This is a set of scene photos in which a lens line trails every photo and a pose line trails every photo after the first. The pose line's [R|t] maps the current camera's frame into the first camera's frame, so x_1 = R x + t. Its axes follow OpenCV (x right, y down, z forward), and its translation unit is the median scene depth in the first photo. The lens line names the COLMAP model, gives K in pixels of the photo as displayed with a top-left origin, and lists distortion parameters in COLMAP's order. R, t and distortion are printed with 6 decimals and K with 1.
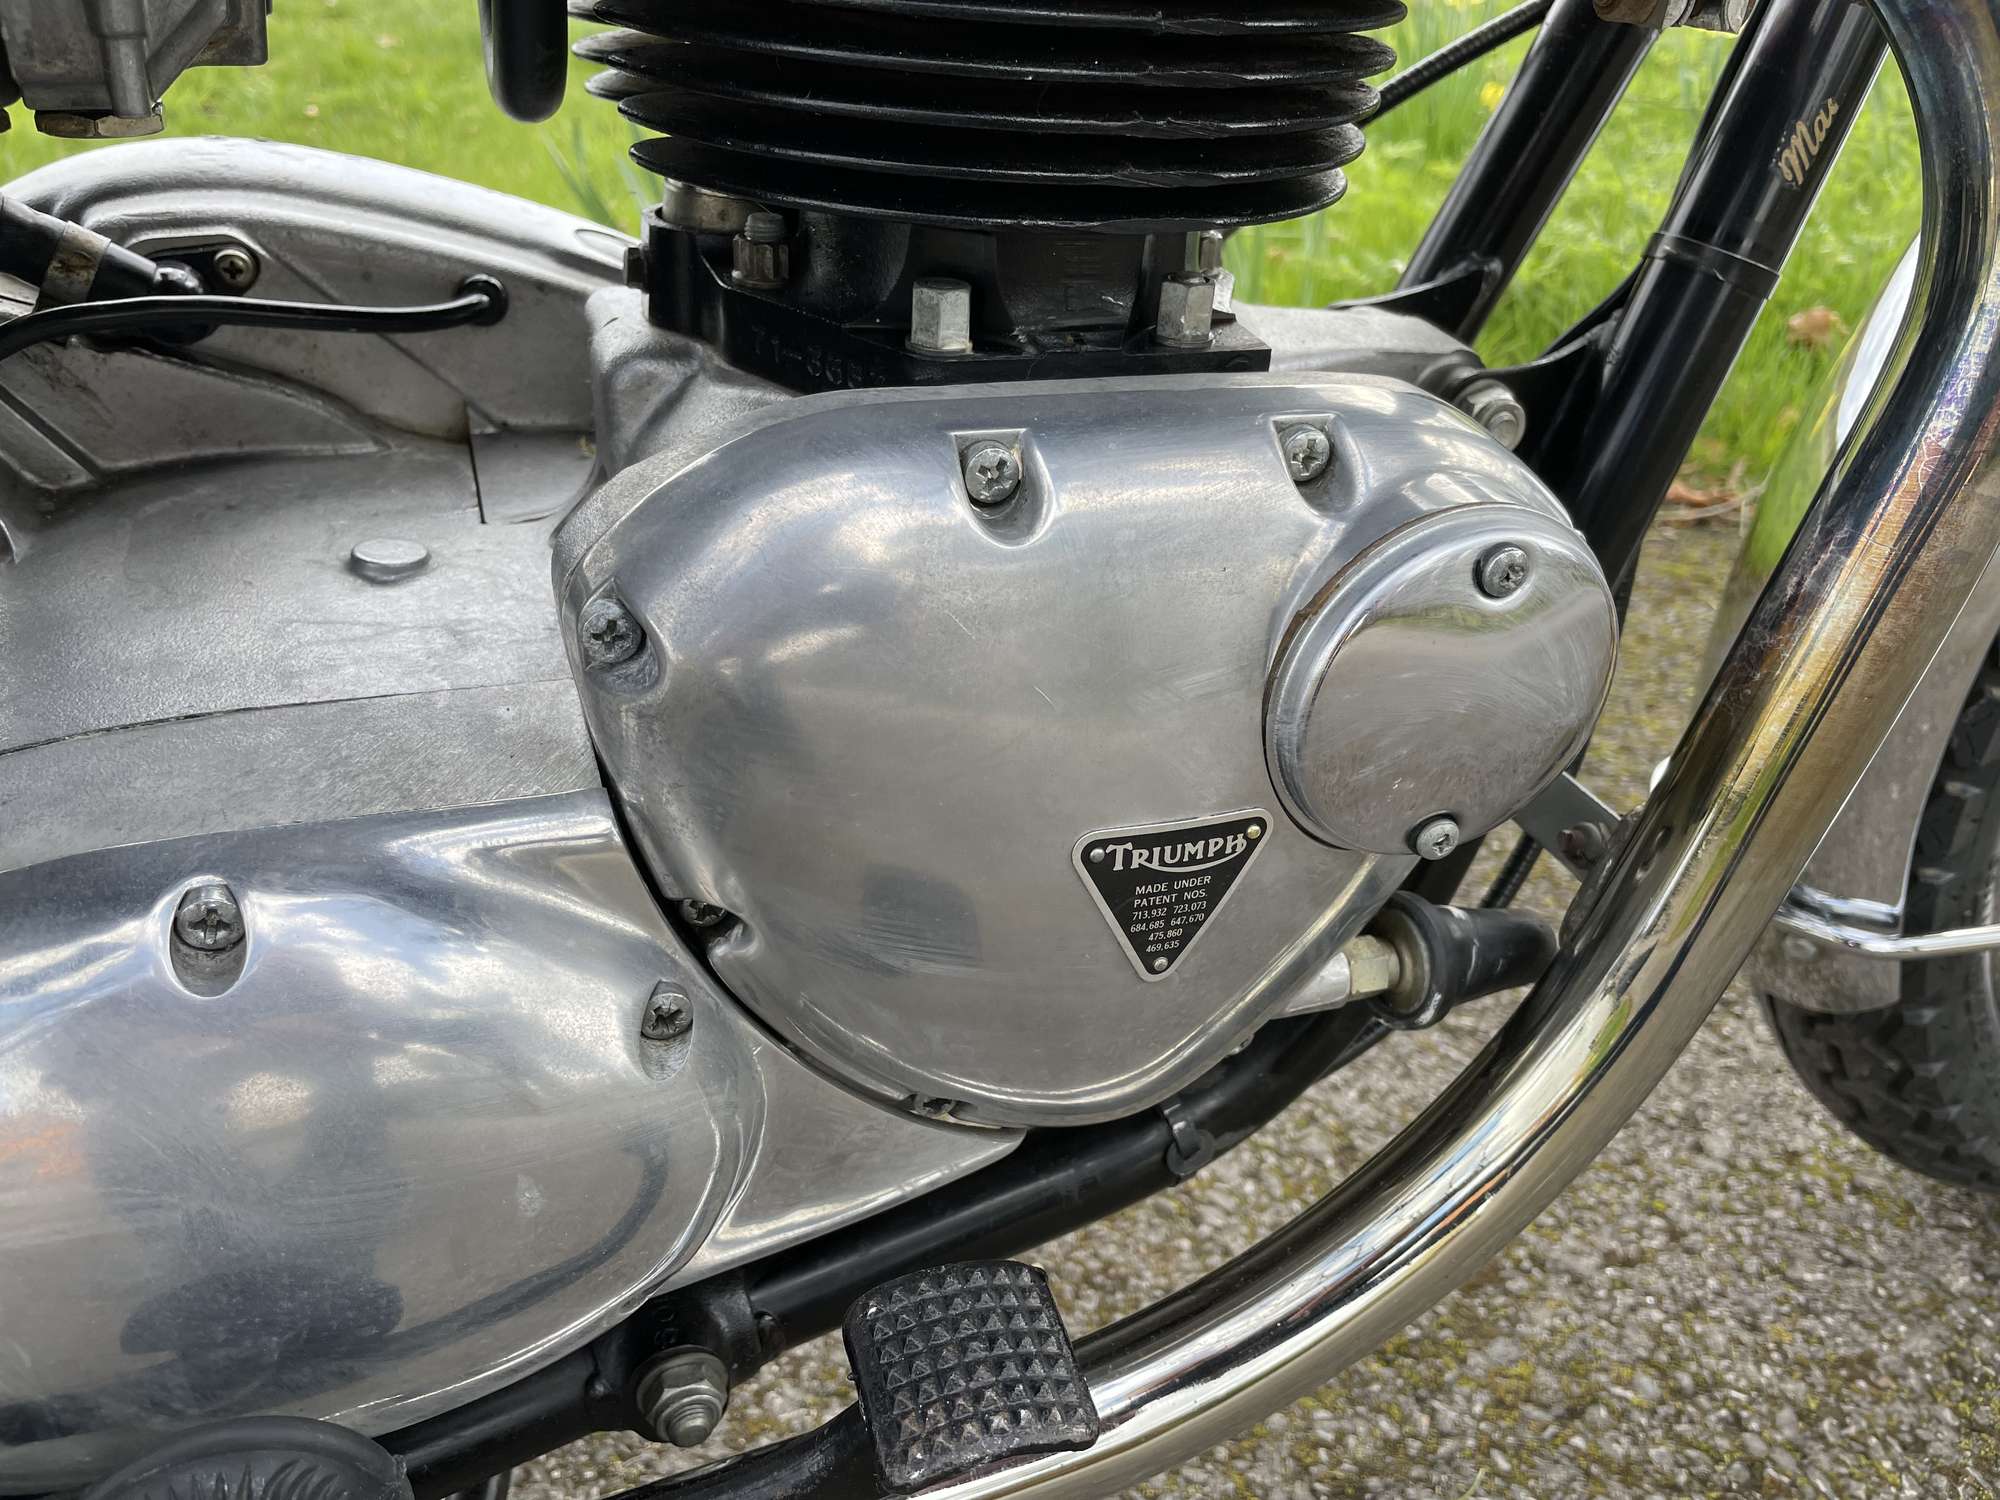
lens RADIAL K [[1543.4, 0, 992.2], [0, 1543.4, 732.5], [0, 0, 1]] dist [0.064474, -0.087873]
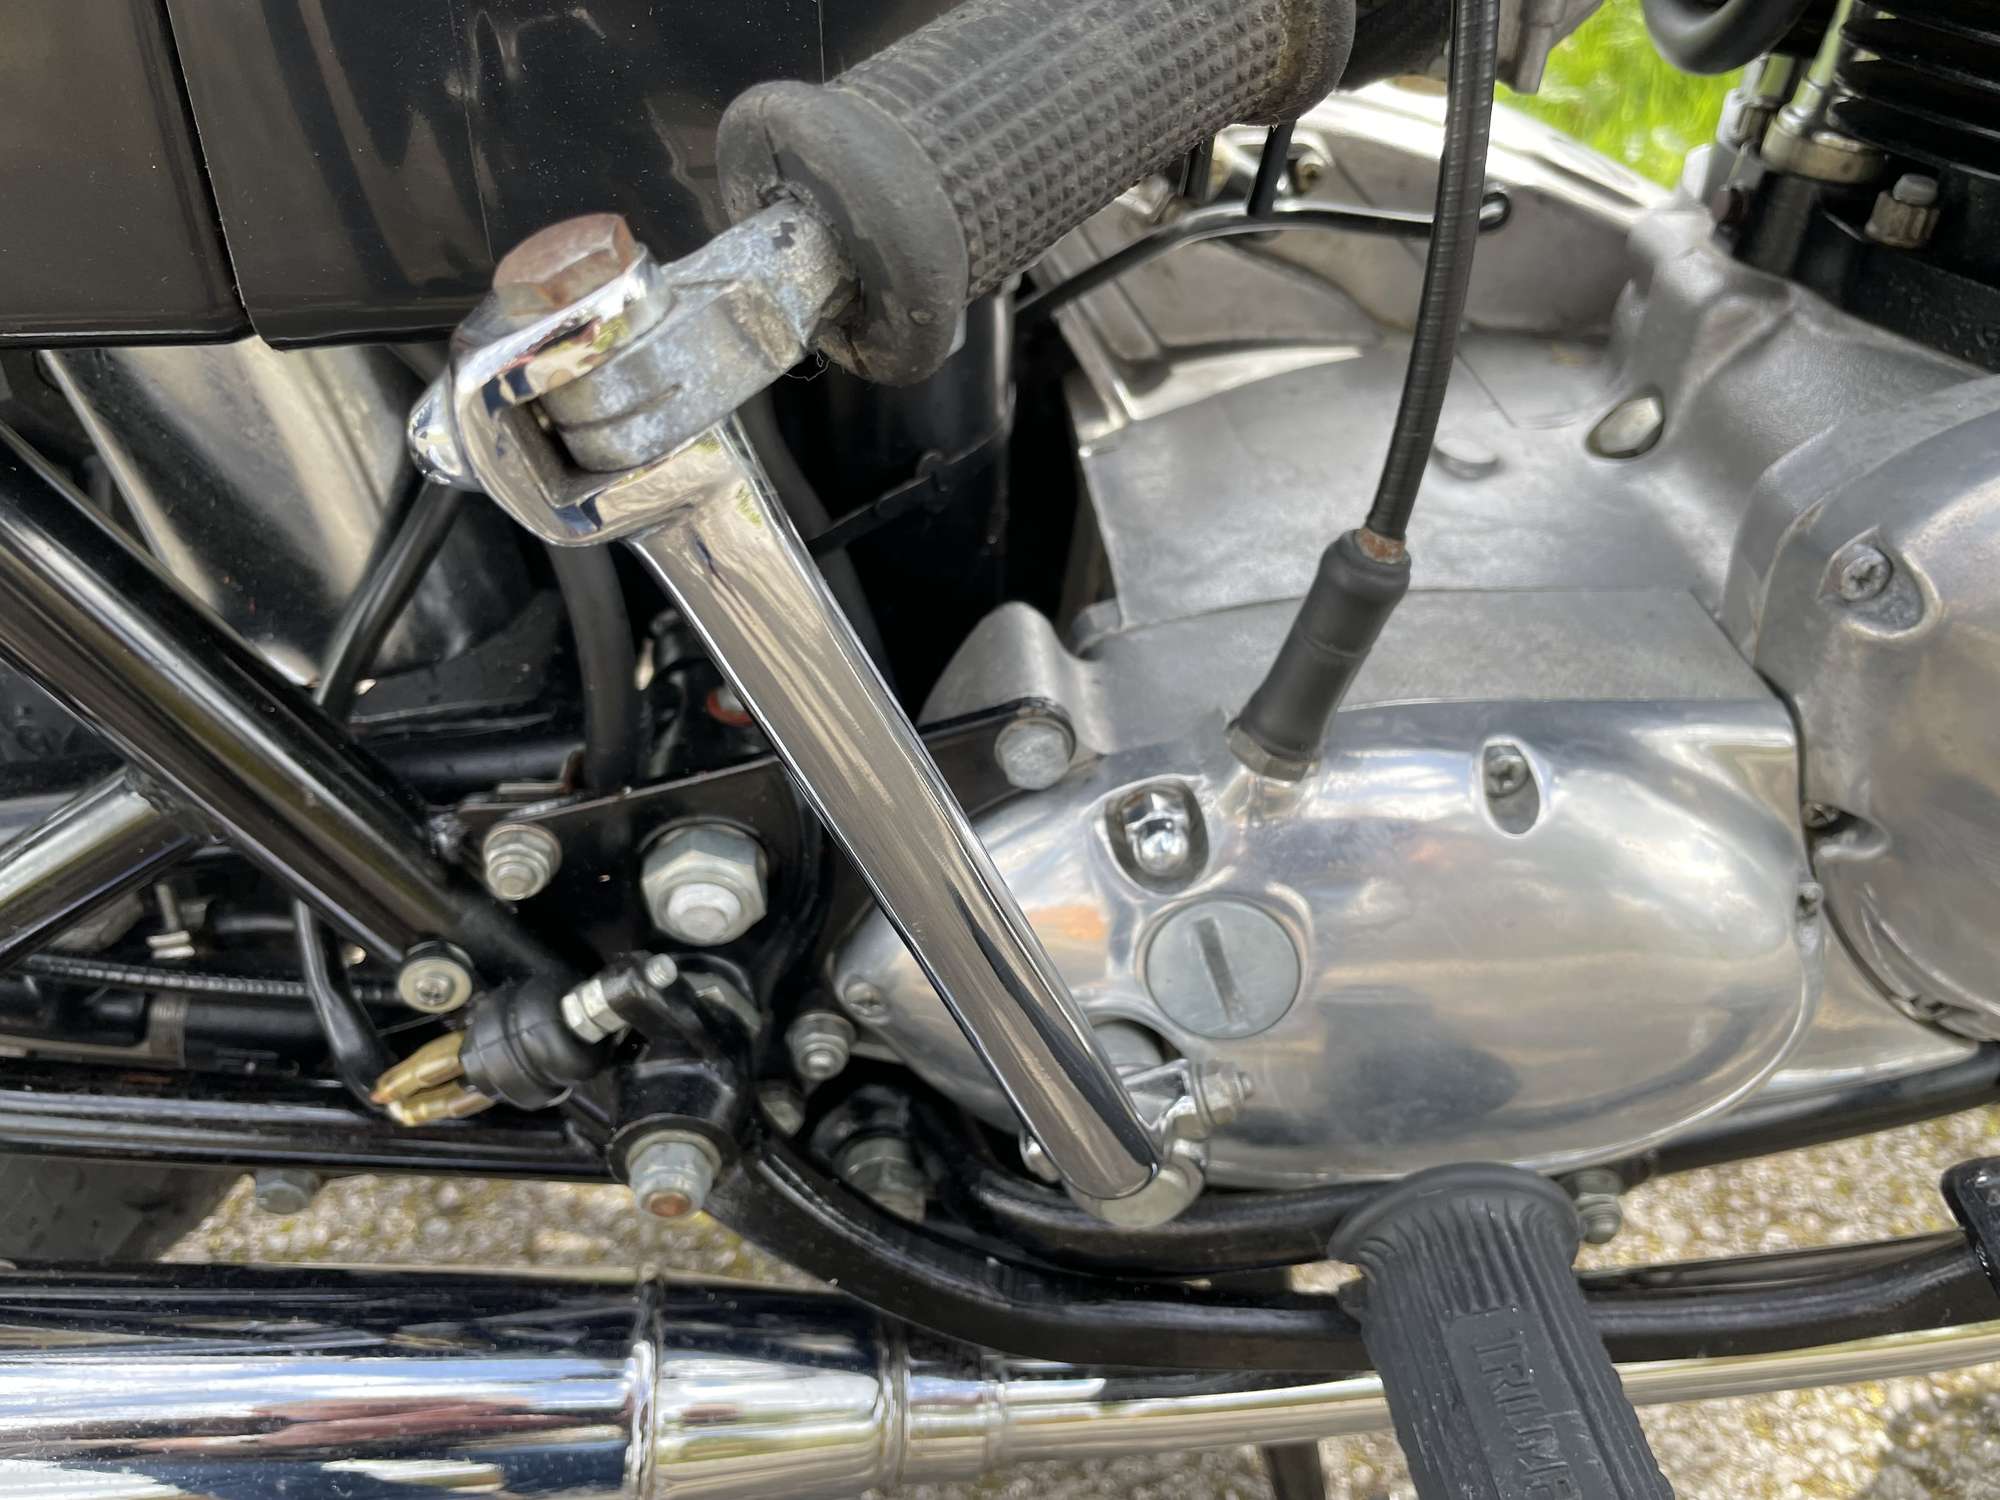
lens RADIAL K [[1543.4, 0, 992.2], [0, 1543.4, 732.5], [0, 0, 1]] dist [0.064474, -0.087873]
pose [[0.966711, 0.148486, -0.208379, -0.535606], [-0.124946, 0.984637, 0.121981, -0.008093], [0.223290, -0.091884, 0.970412, -0.246888]]
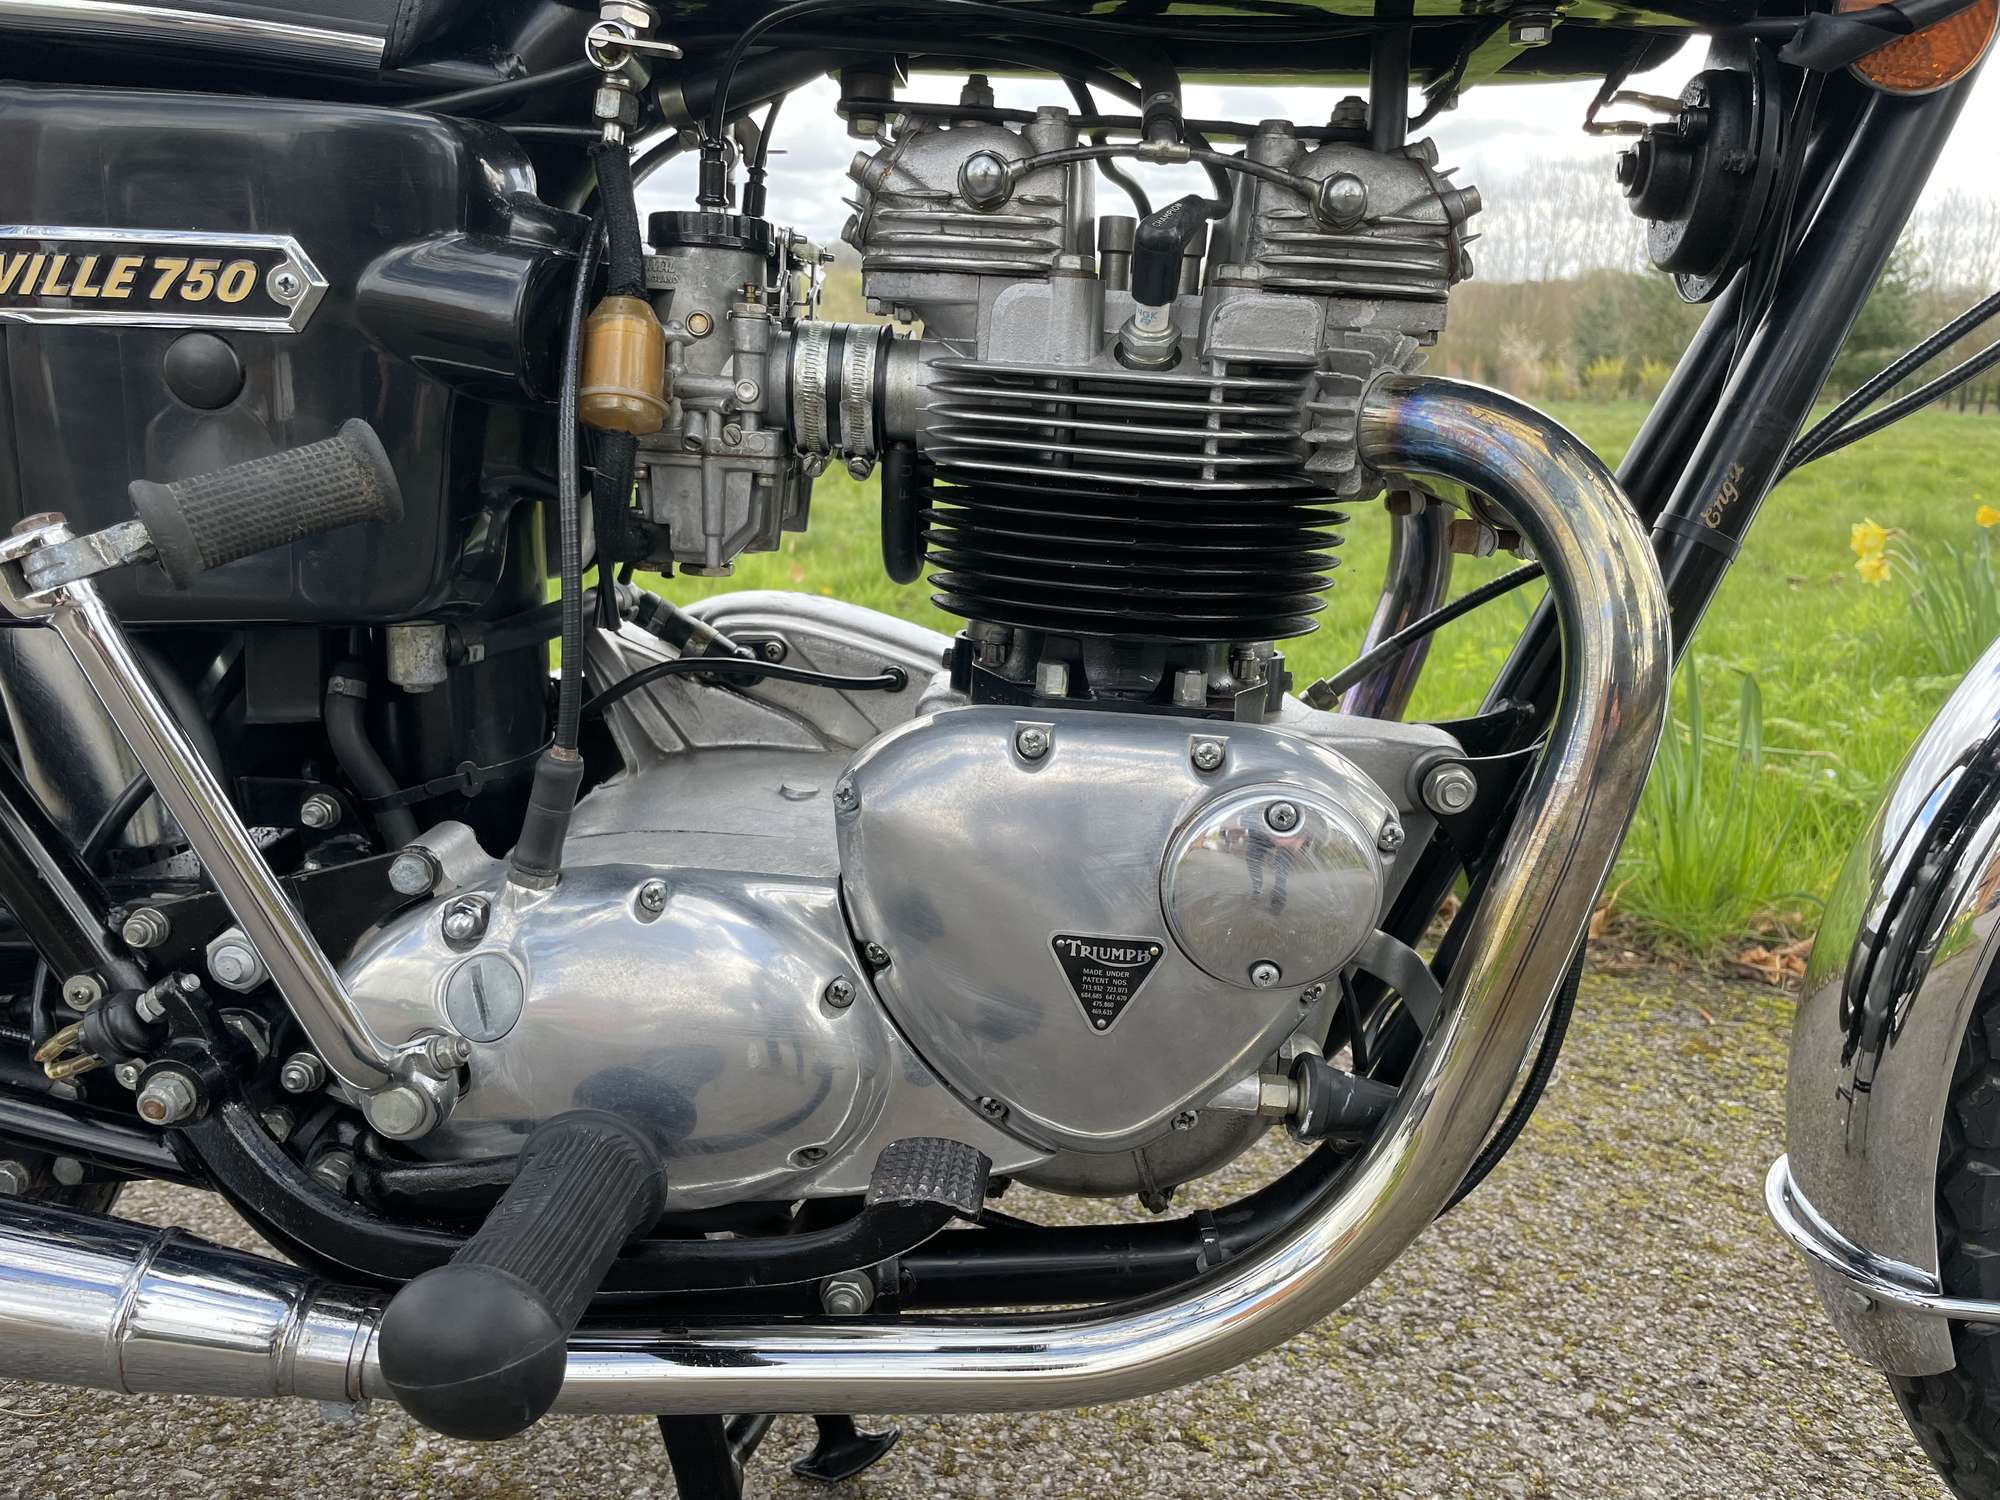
lens RADIAL K [[1535.1, 0, 991.7], [0, 1535.1, 751.8], [0, 0, 1]] dist [0.067249, -0.110371]
pose [[0.920361, 0.082762, -0.382213, 0.652033], [-0.193092, 0.946077, -0.260105, 0.343035], [0.340076, 0.313192, 0.886712, -0.726656]]
